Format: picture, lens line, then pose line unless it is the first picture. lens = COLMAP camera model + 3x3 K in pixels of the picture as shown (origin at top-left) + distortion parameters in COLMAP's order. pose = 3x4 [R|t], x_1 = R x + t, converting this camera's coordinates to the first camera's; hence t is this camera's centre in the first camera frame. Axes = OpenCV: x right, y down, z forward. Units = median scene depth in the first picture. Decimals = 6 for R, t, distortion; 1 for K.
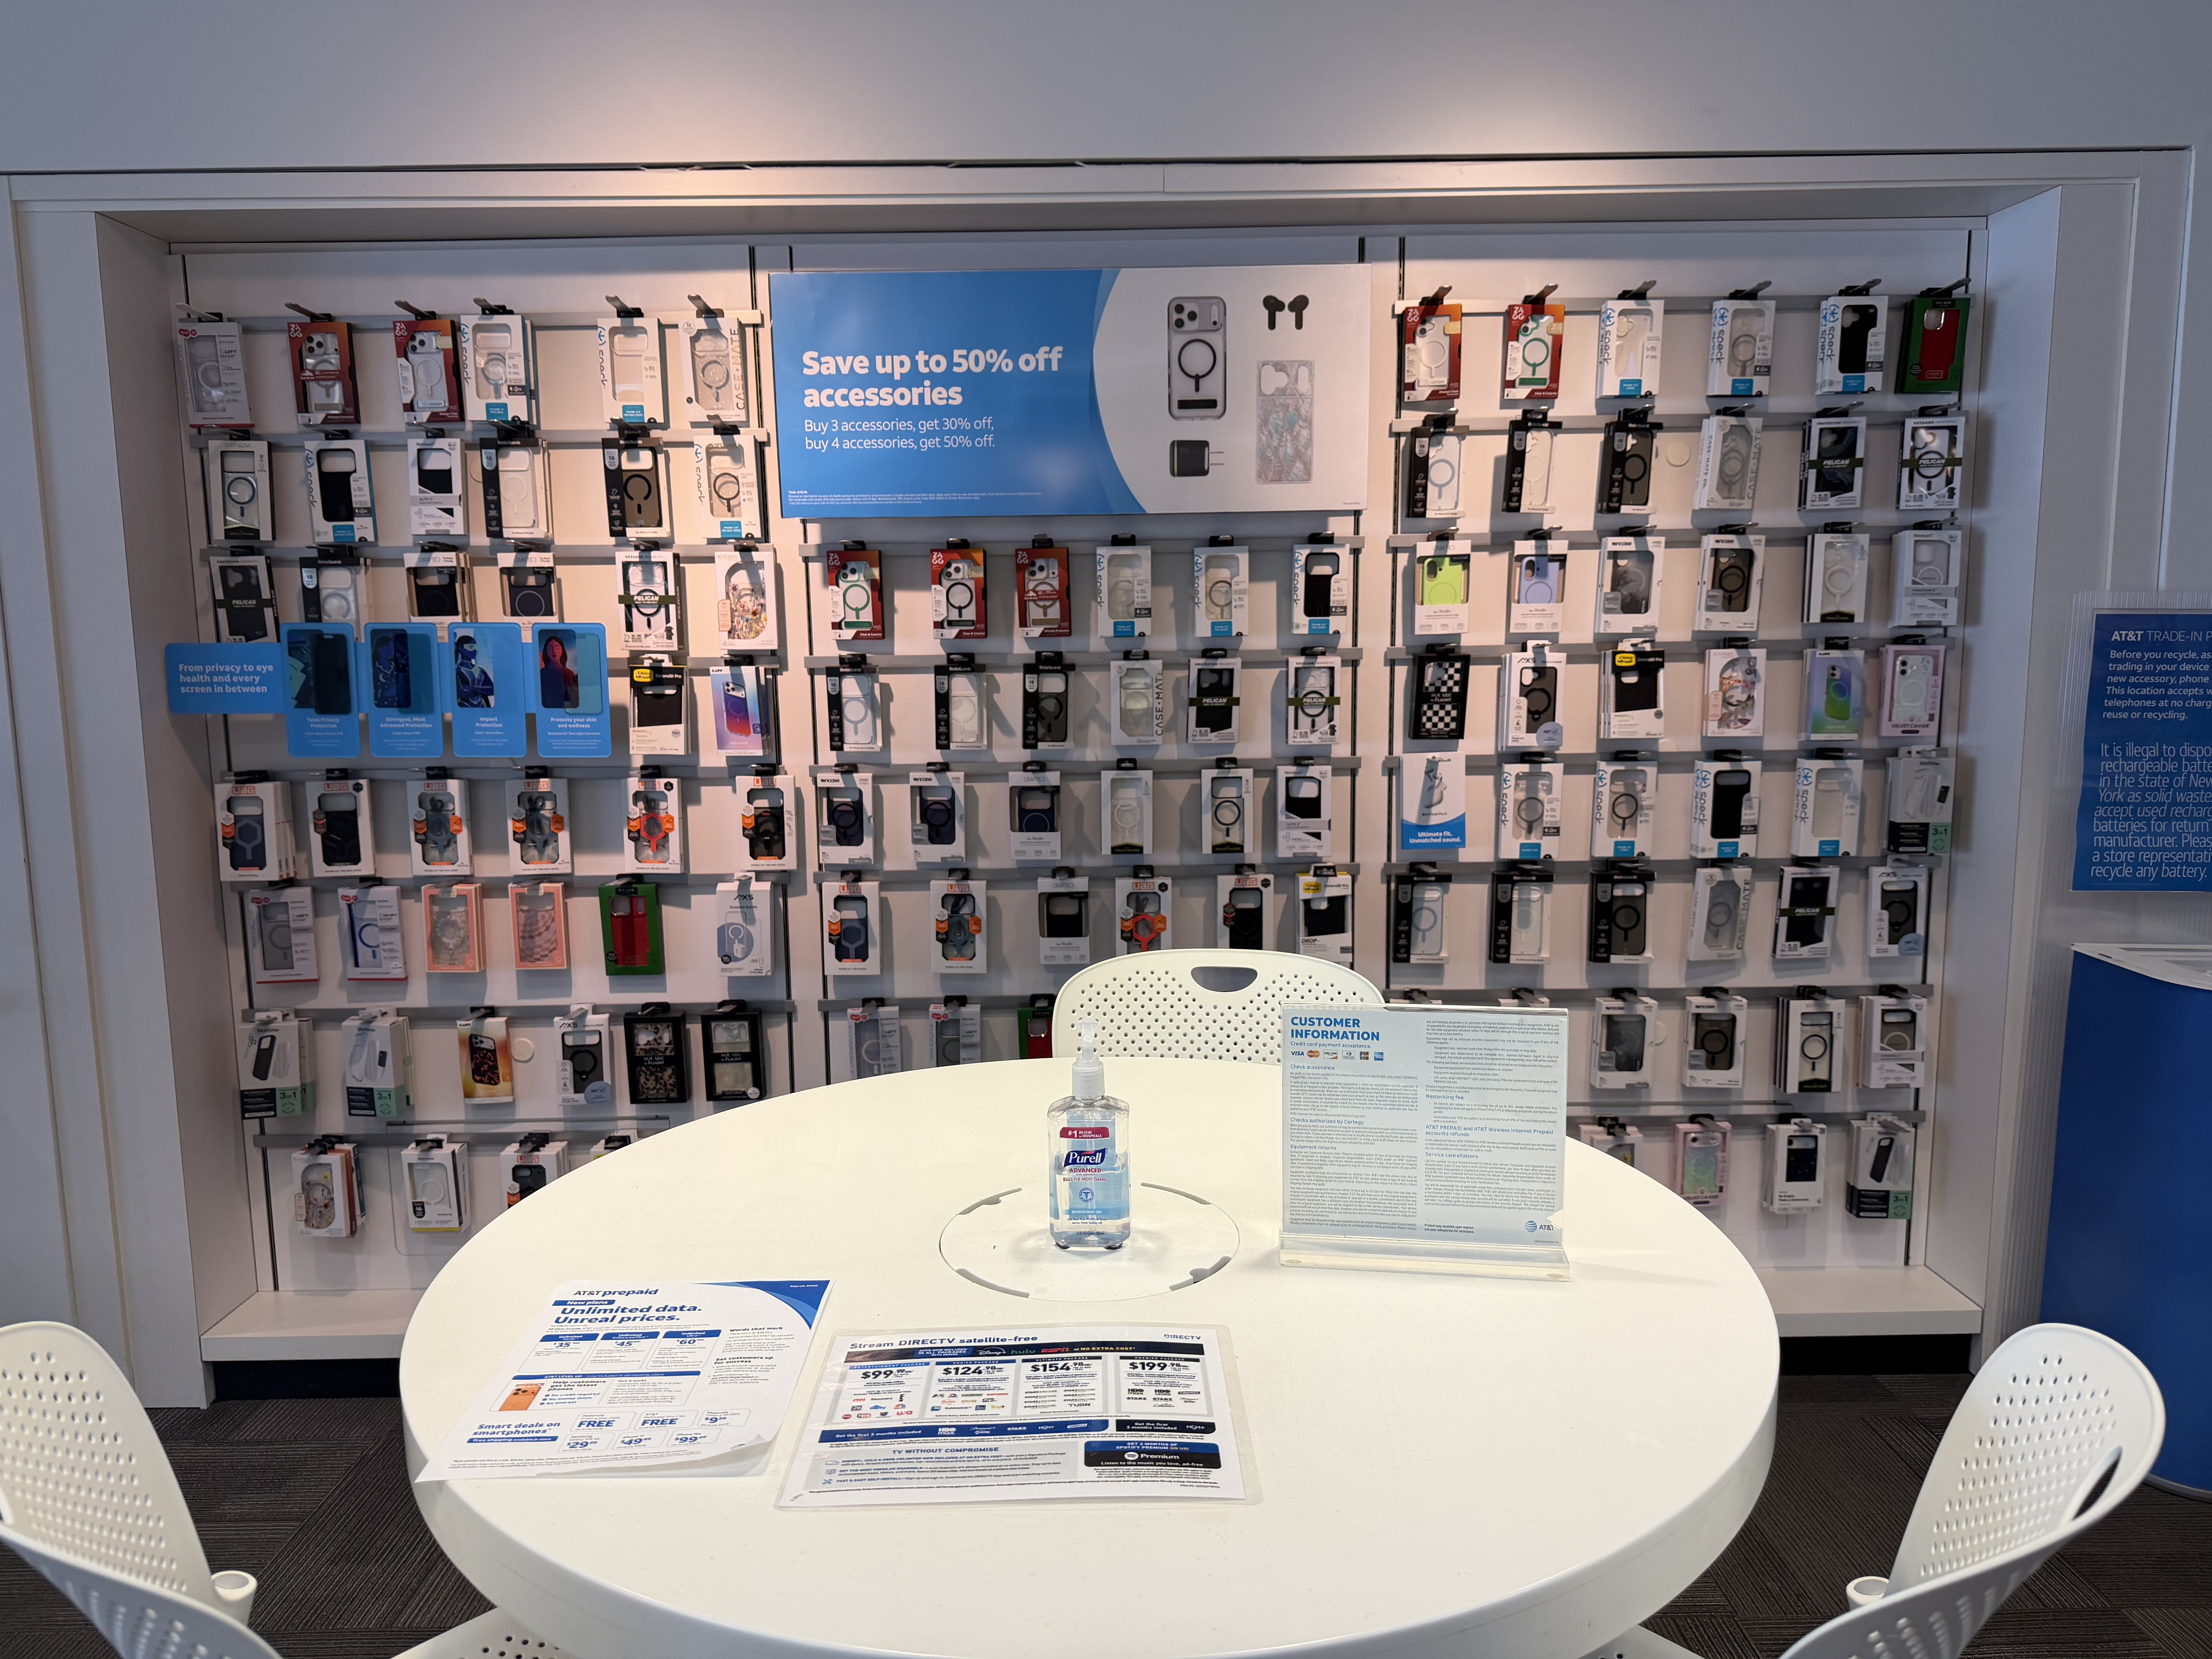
lens RADIAL K [[1560.2, 0, 1107.8], [0, 1560.2, 827.1], [0, 0, 1]] dist [0.019160, -0.013711]
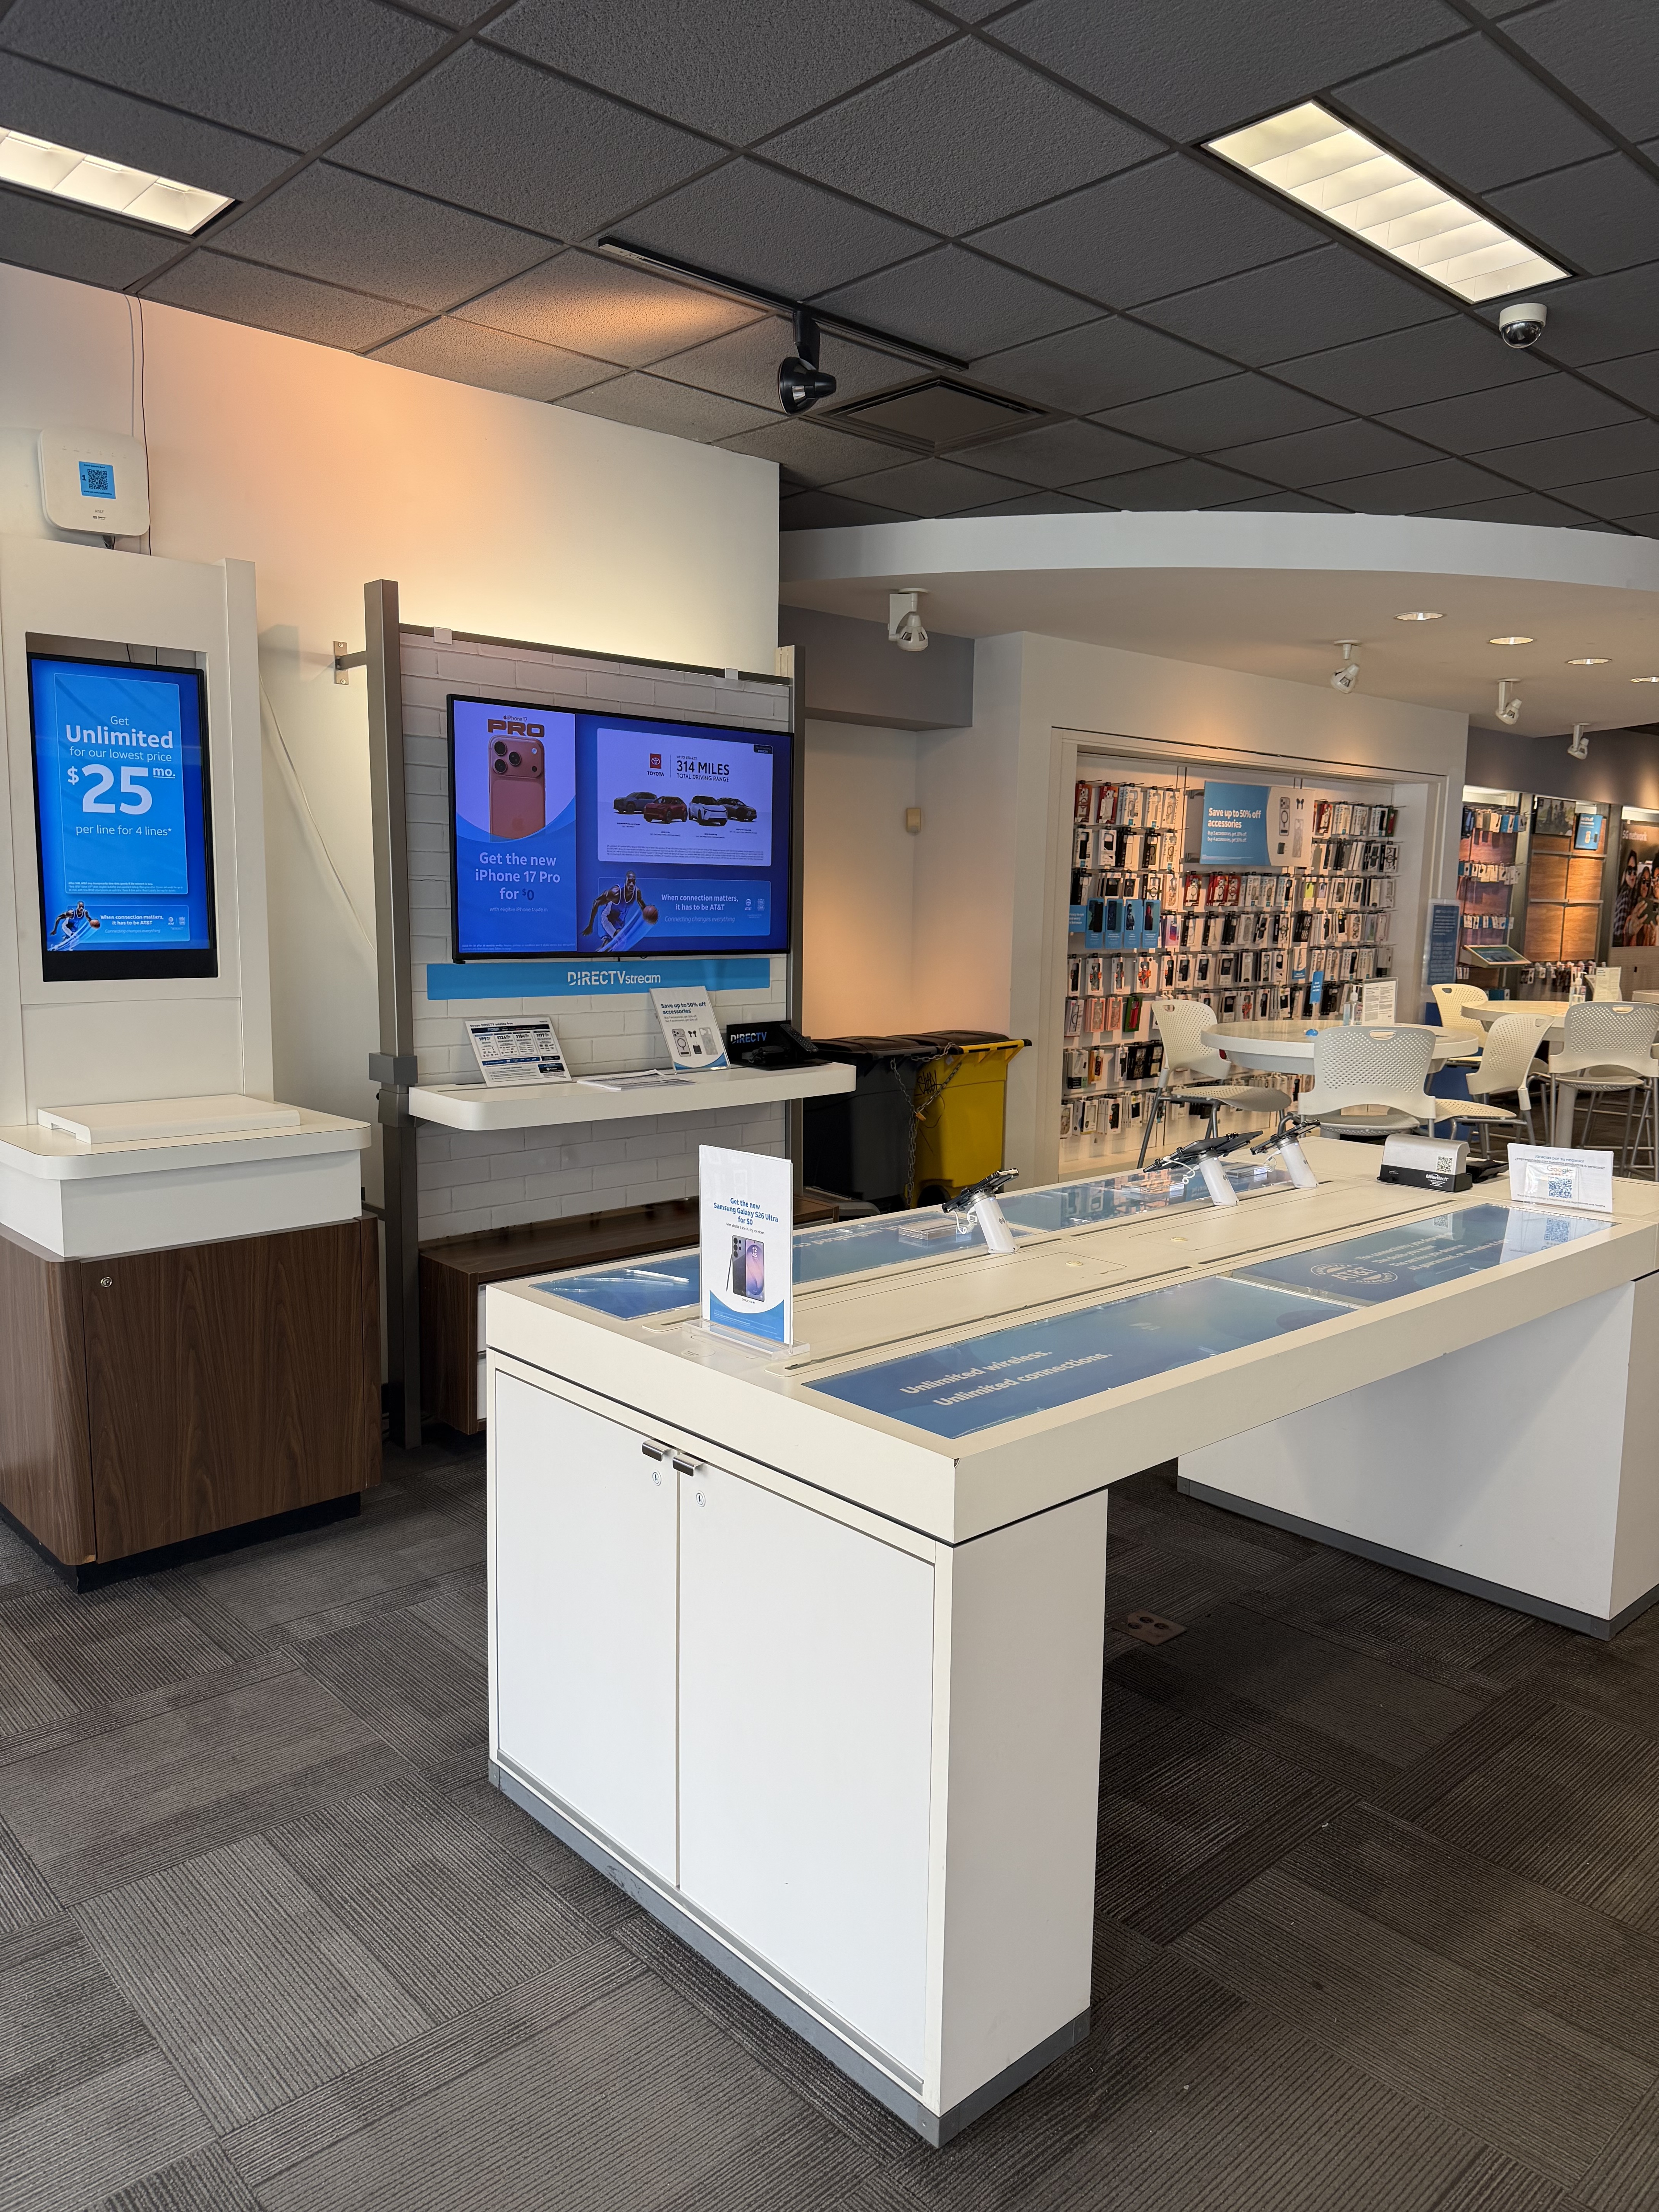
lens RADIAL K [[1560.2, 0, 826.7], [0, 1560.2, 1110.0], [0, 0, 1]] dist [0.019160, -0.013711]
pose [[0.727123, -0.077178, 0.682156, -2.711927], [0.073058, 0.996717, 0.034893, 0.104416], [-0.682609, 0.024465, 0.730374, -0.623102]]
